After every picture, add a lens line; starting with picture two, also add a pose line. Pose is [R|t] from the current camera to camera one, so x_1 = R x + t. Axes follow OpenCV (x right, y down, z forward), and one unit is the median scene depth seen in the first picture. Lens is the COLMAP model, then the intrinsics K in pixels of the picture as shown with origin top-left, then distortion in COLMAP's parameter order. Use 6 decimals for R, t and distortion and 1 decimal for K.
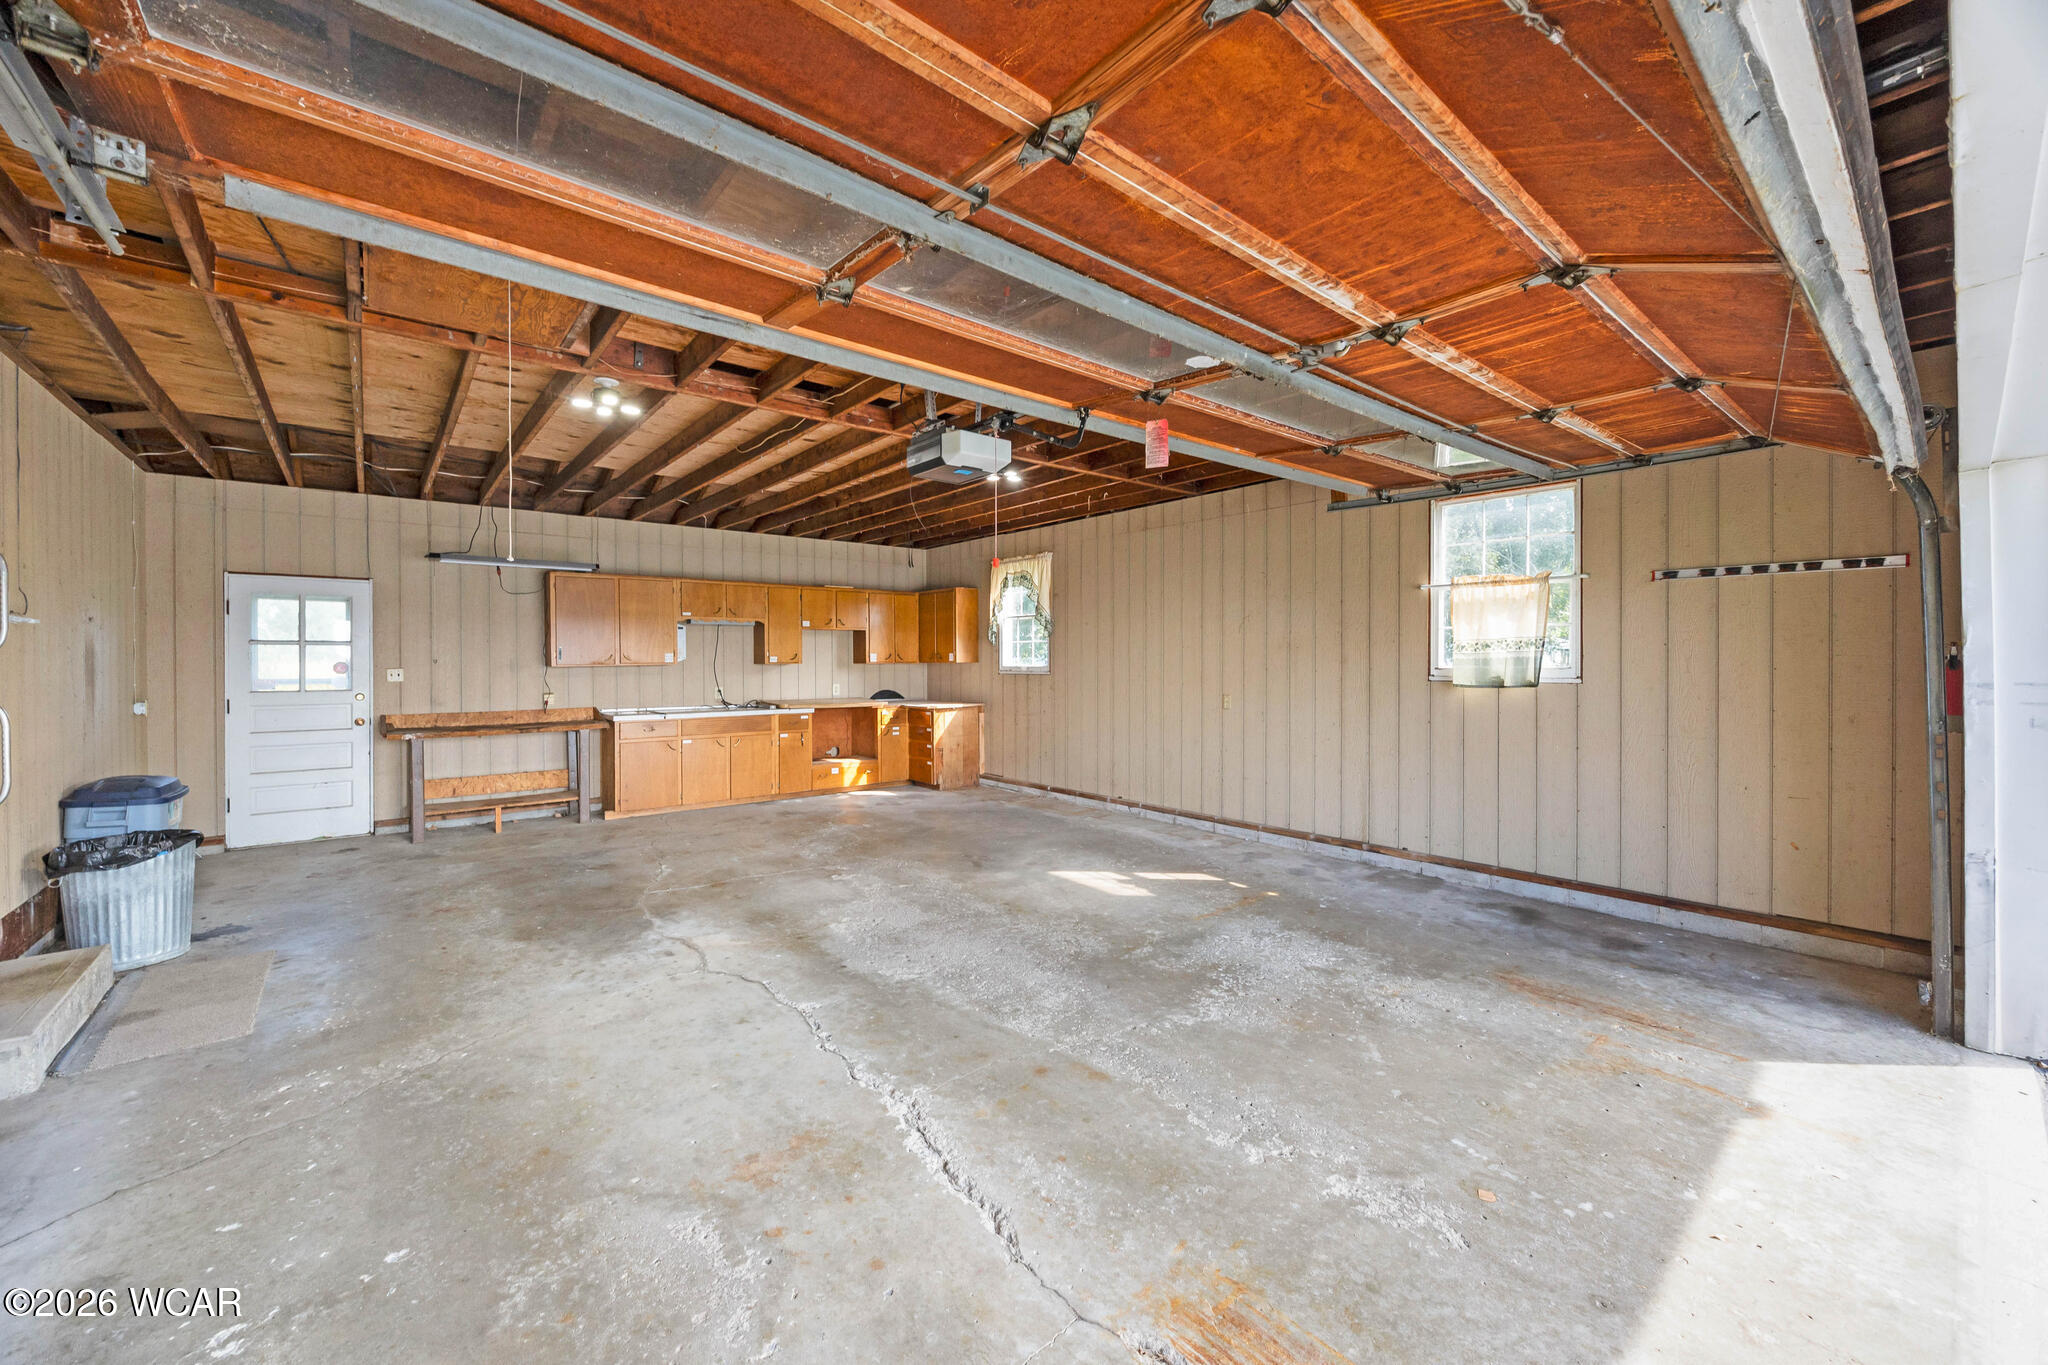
lens RADIAL K [[782.1, 0, 1023.4], [0, 782.1, 664.0], [0, 0, 1]] dist [-0.005346, -0.000596]
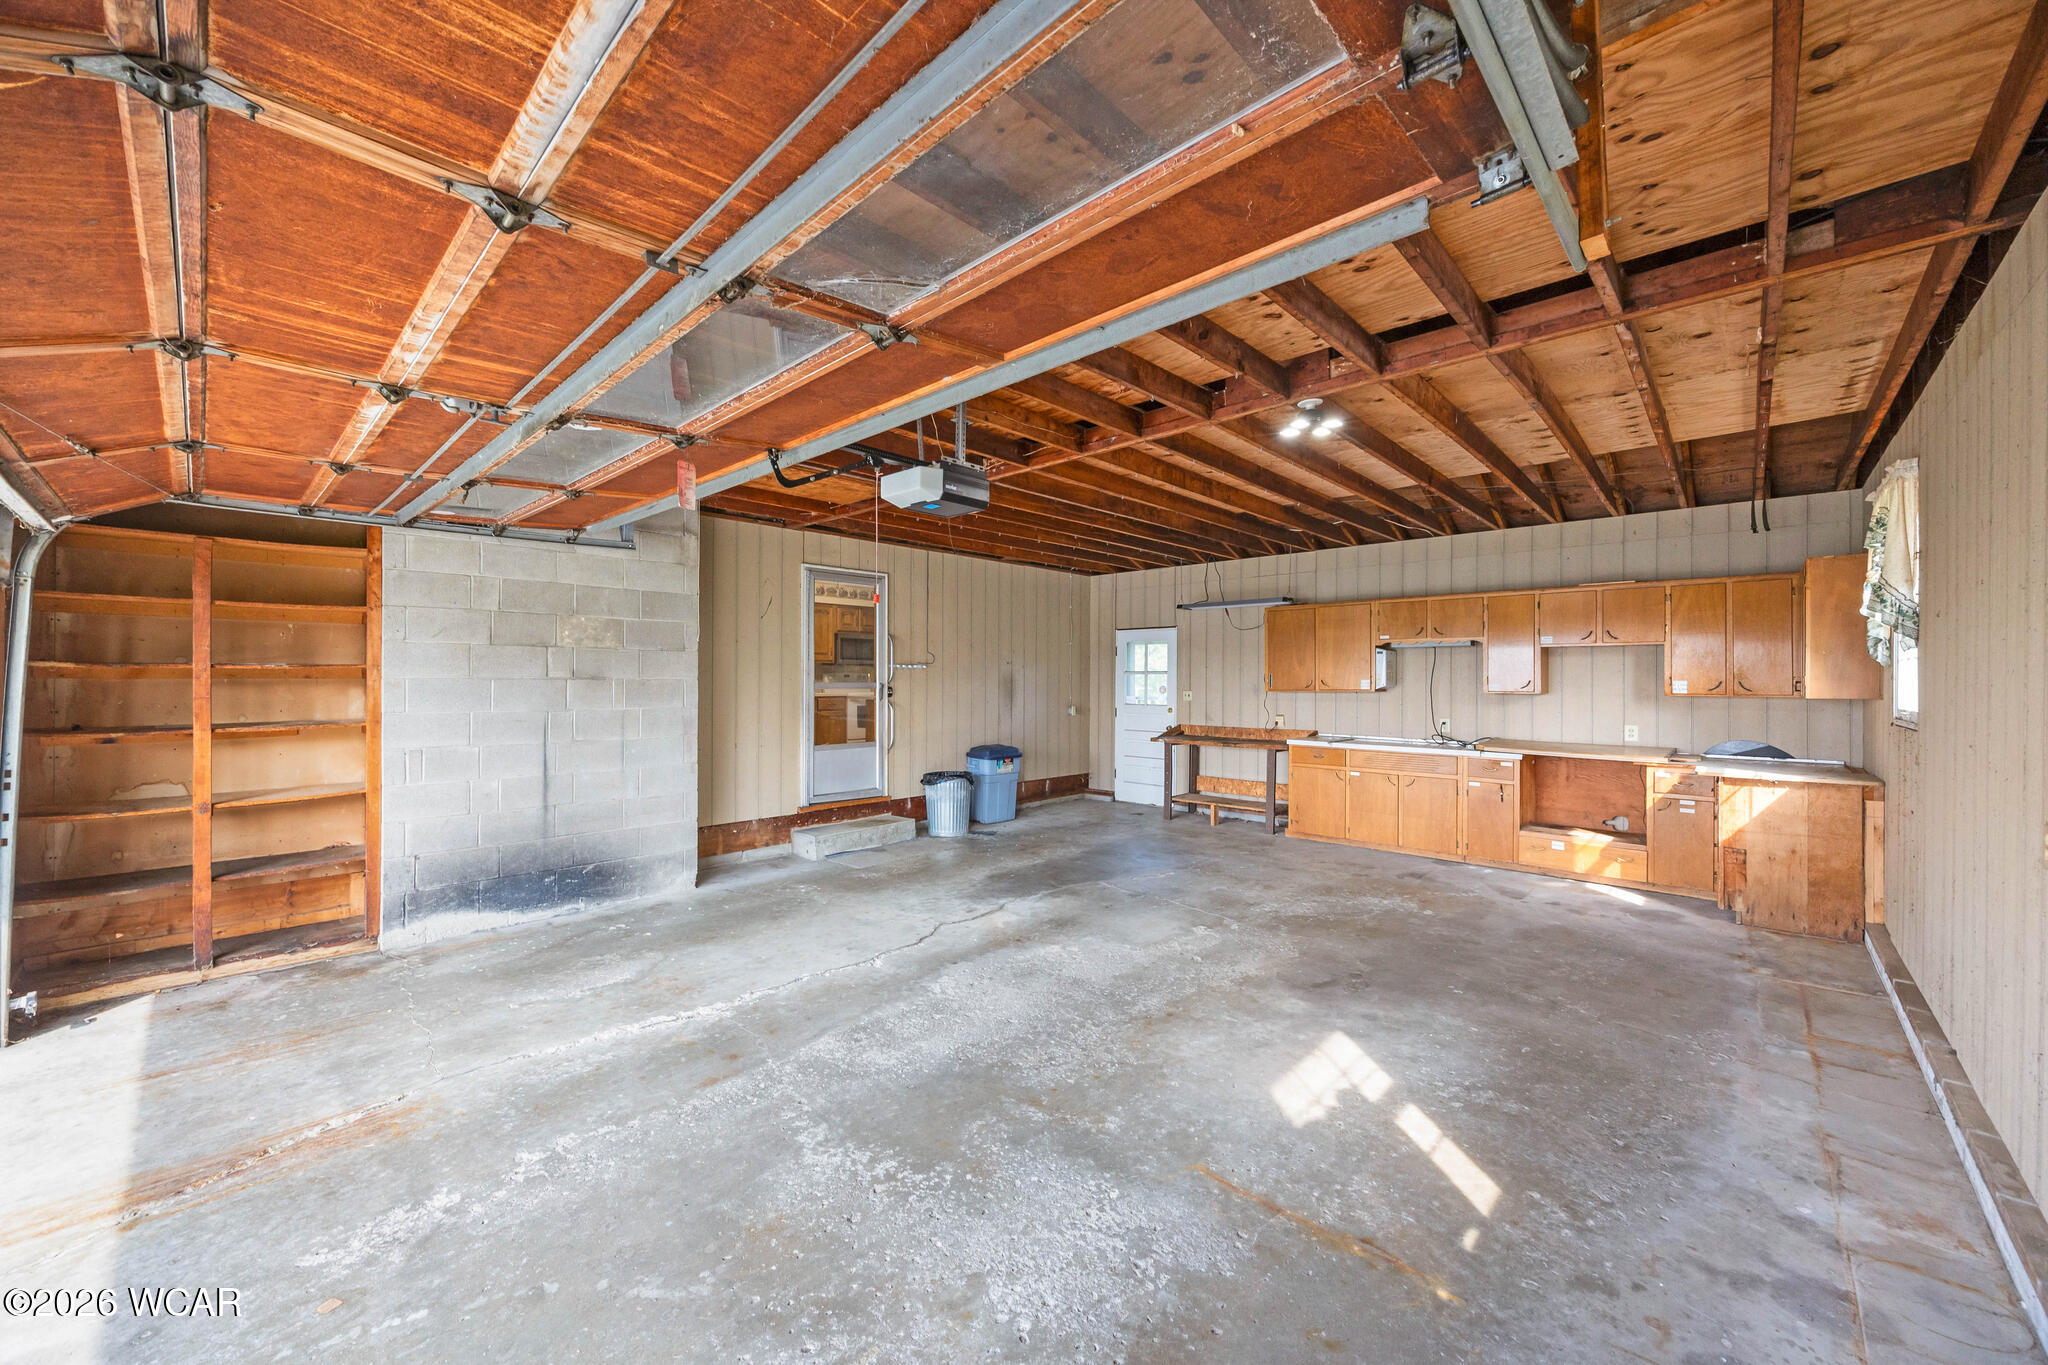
lens RADIAL K [[782.1, 0, 1024.7], [0, 782.1, 679.2], [0, 0, 1]] dist [-0.005346, -0.000596]
pose [[0.120858, 0.003447, -0.992664, 0.844815], [-0.010307, 0.999944, 0.002217, -0.023619], [0.992616, 0.009963, 0.120887, 0.902680]]
